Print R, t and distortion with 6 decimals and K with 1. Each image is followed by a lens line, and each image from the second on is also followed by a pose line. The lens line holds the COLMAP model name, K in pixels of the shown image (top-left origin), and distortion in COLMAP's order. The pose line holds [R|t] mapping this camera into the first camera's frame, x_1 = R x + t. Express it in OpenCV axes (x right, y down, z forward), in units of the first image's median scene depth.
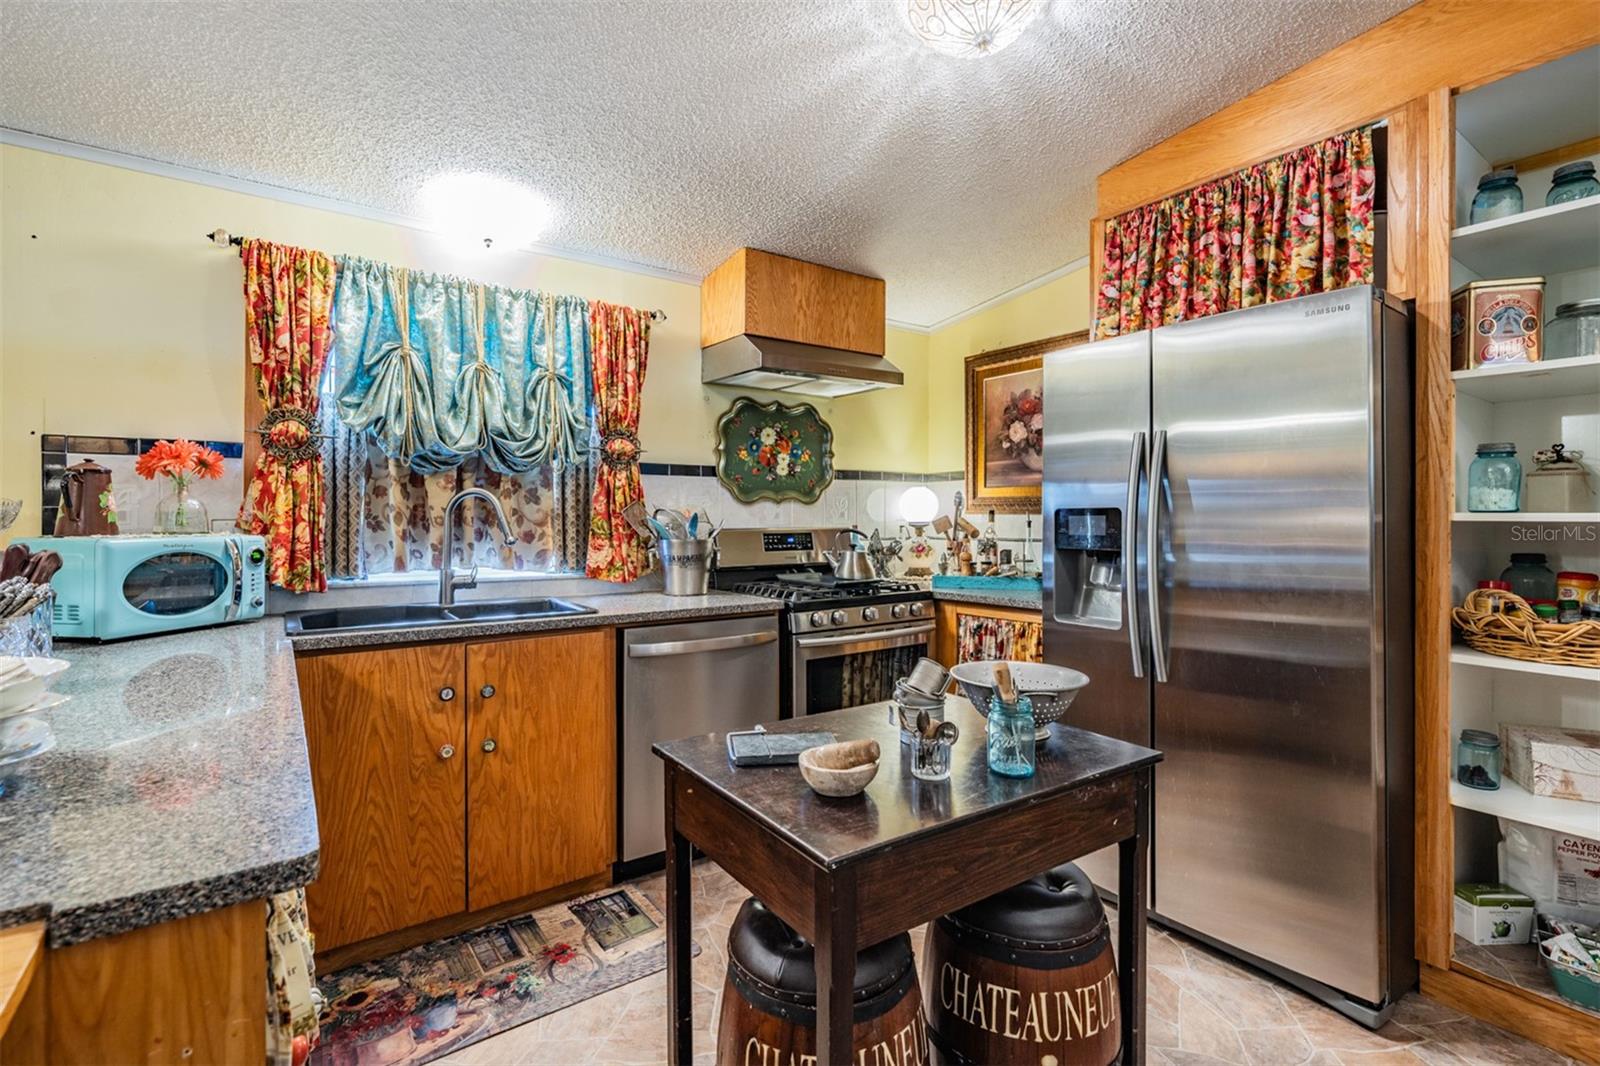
lens RADIAL K [[729.3, 0, 793.2], [0, 729.3, 516.6], [0, 0, 1]] dist [-0.000487, -0.000132]
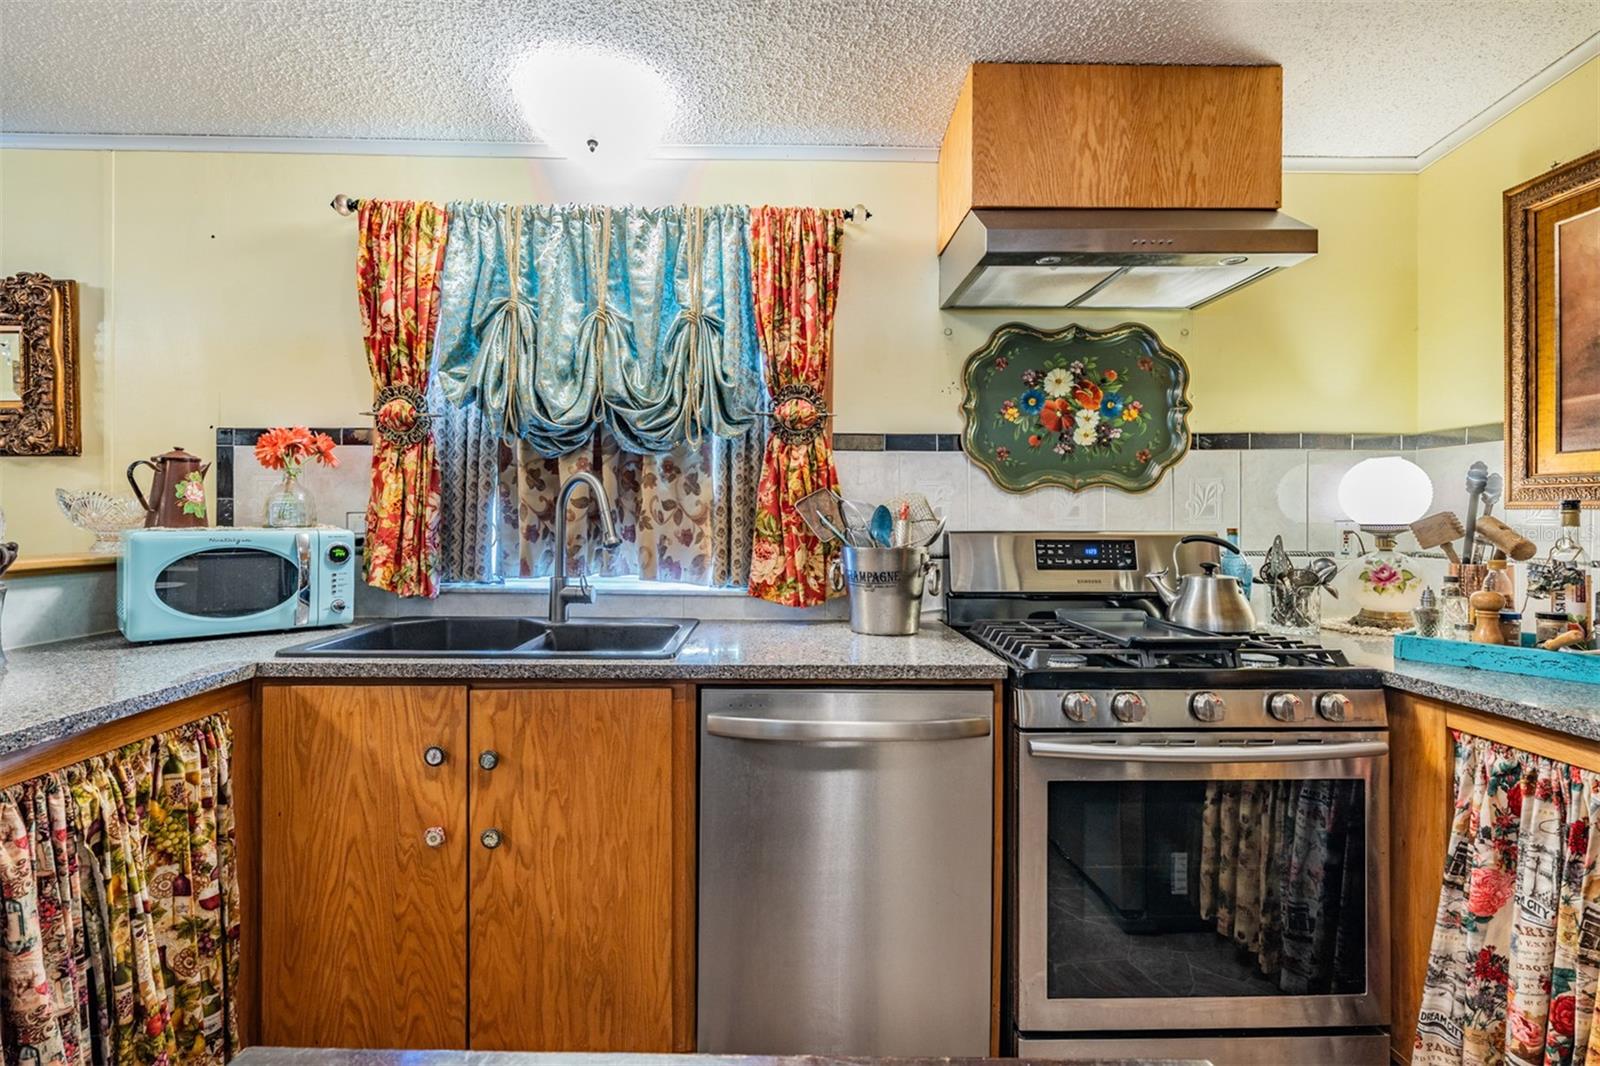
lens RADIAL K [[738.2, 0, 788.5], [0, 738.2, 511.3], [0, 0, 1]] dist [-0.000276, -0.000215]
pose [[0.826981, 0.001806, -0.562227, 0.175806], [-0.004900, 0.999980, -0.003995, 0.003408], [0.562208, 0.006058, 0.826974, 0.480536]]
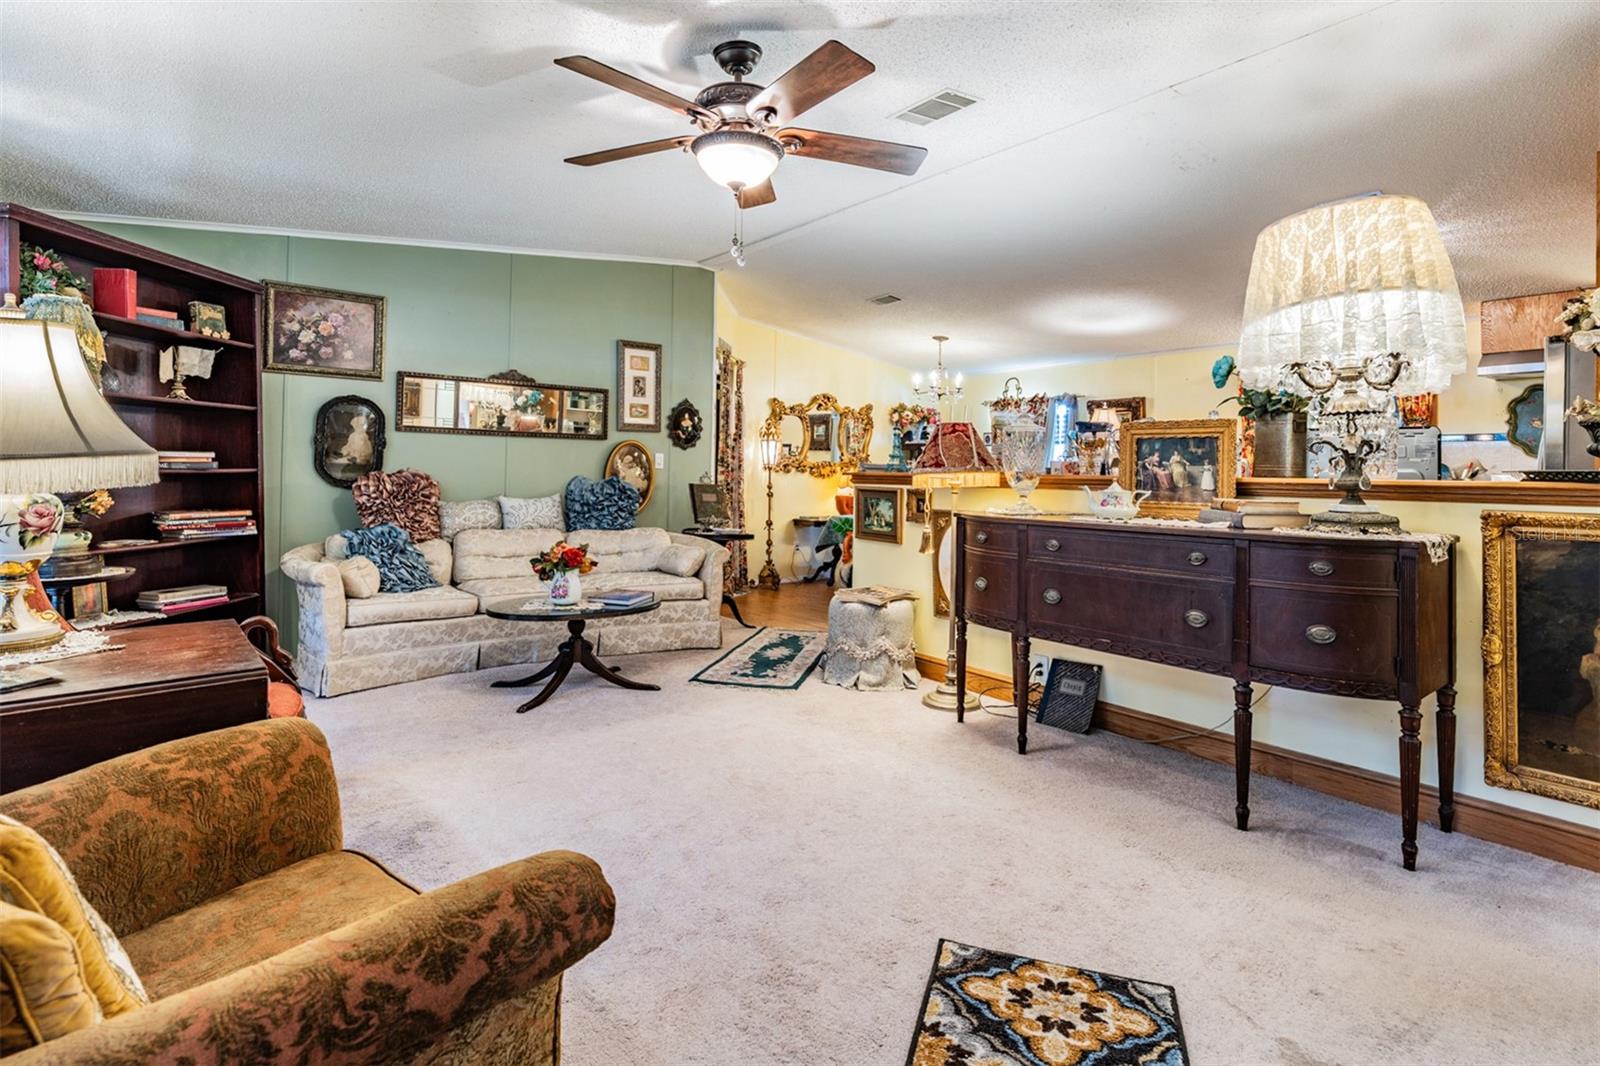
lens RADIAL K [[779.2, 0, 801.6], [0, 779.2, 458.1], [0, 0, 1]] dist [0.005762, -0.000224]
pose [[0.068124, -0.018196, -0.997511, 1.841915], [-0.016439, 0.999677, -0.019358, 0.049647], [0.997541, 0.017717, 0.067803, -0.750279]]
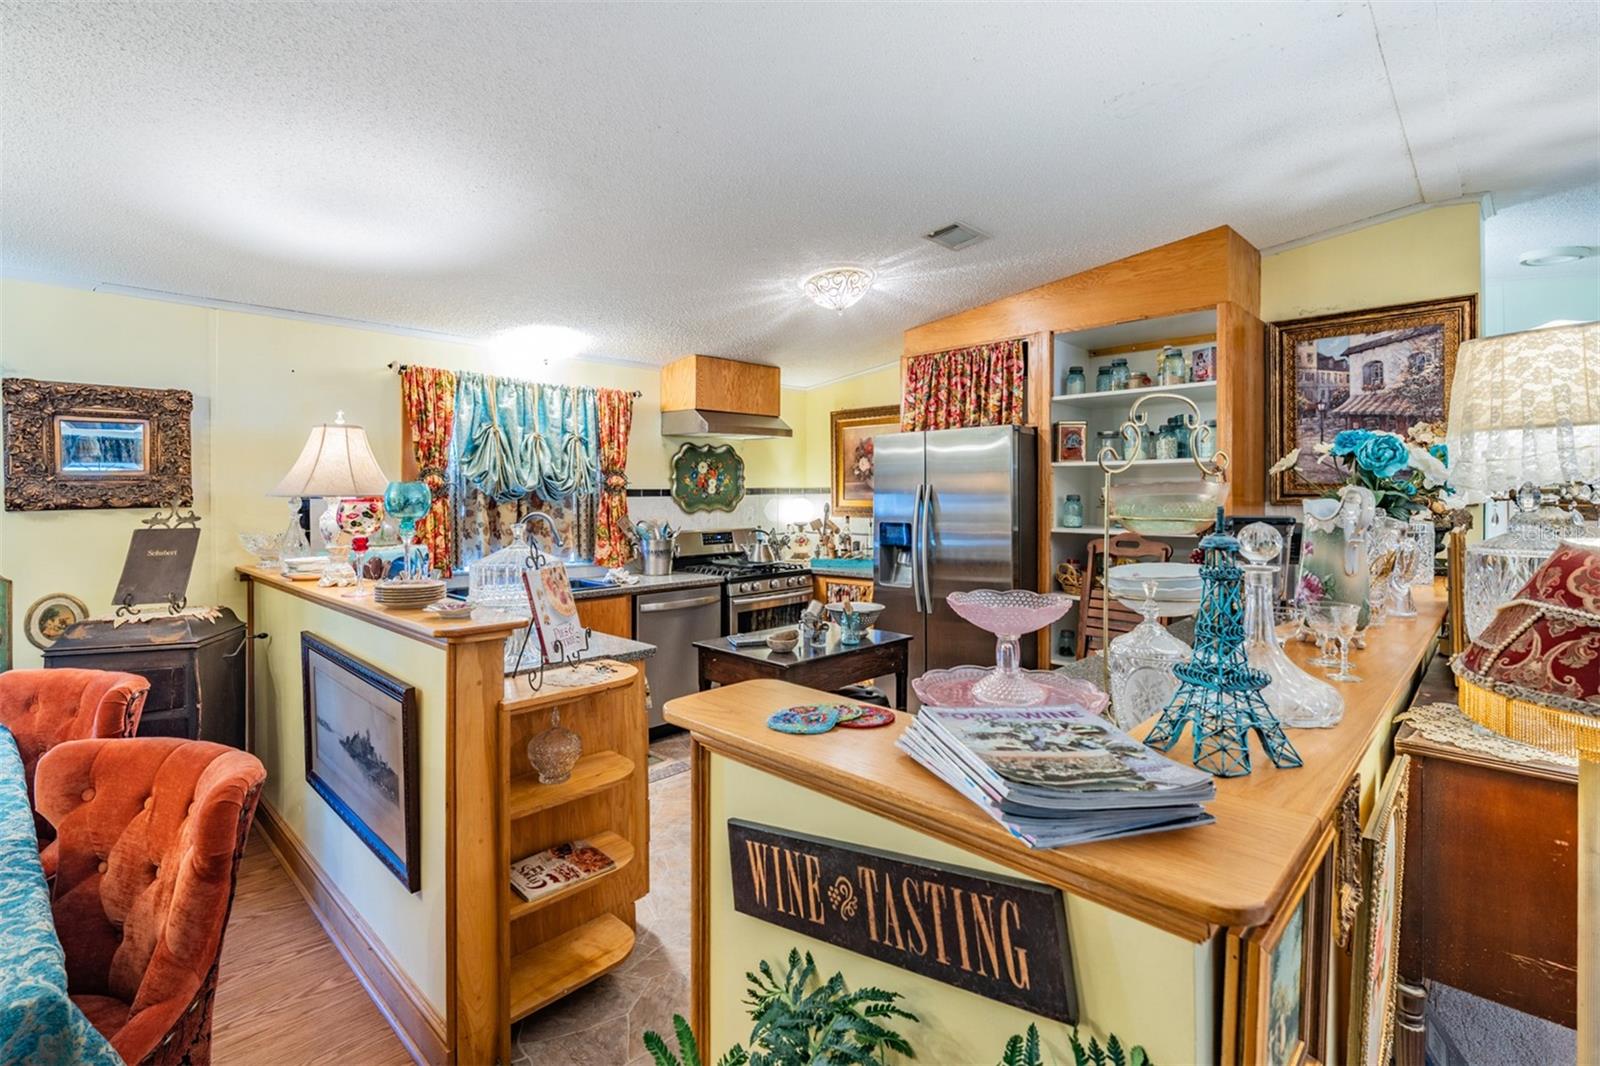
lens RADIAL K [[739.9, 0, 795.9], [0, 739.9, 490.0], [0, 0, 1]] dist [-0.000558, 0.000161]
pose [[0.982850, -0.002206, 0.184395, -0.172893], [0.002863, 0.999990, -0.003297, -0.080436], [-0.184386, 0.003768, 0.982847, -0.721107]]
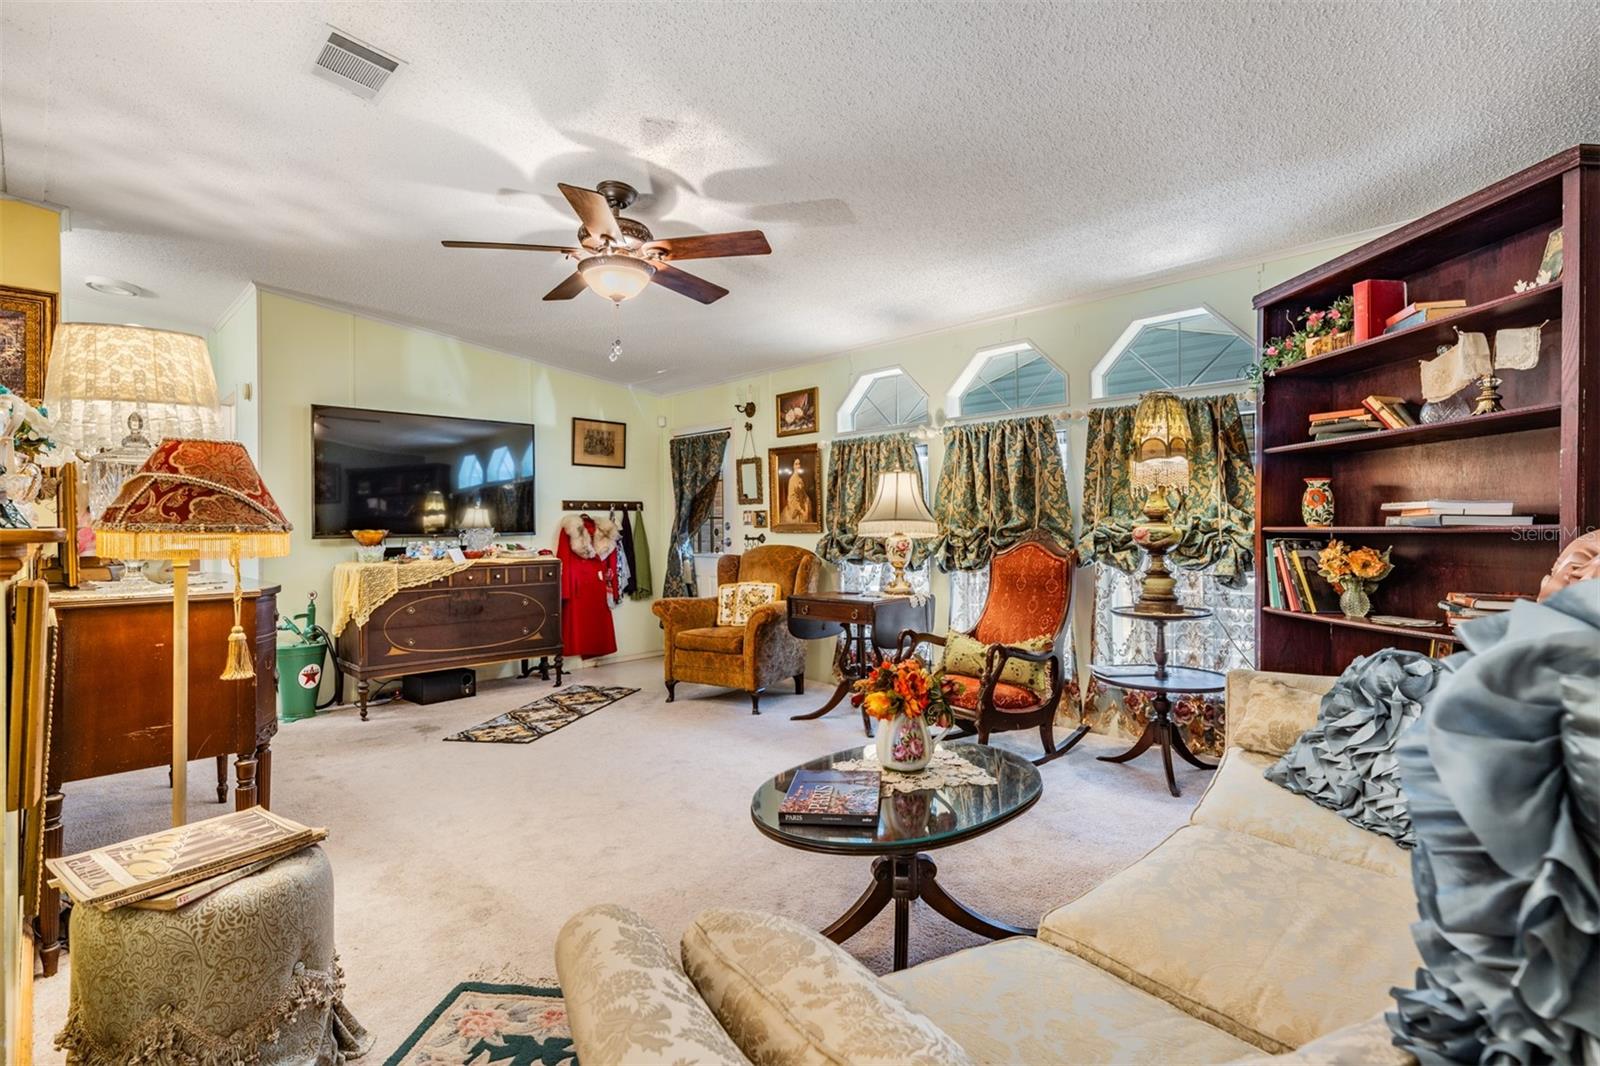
lens RADIAL K [[759.9, 0, 791.3], [0, 759.9, 521.5], [0, 0, 1]] dist [0.002474, -0.000096]
pose [[-0.160130, 0.009551, 0.987050, -0.457333], [0.013982, 0.999875, -0.007407, 0.050537], [-0.986997, 0.012615, -0.160244, -0.843680]]
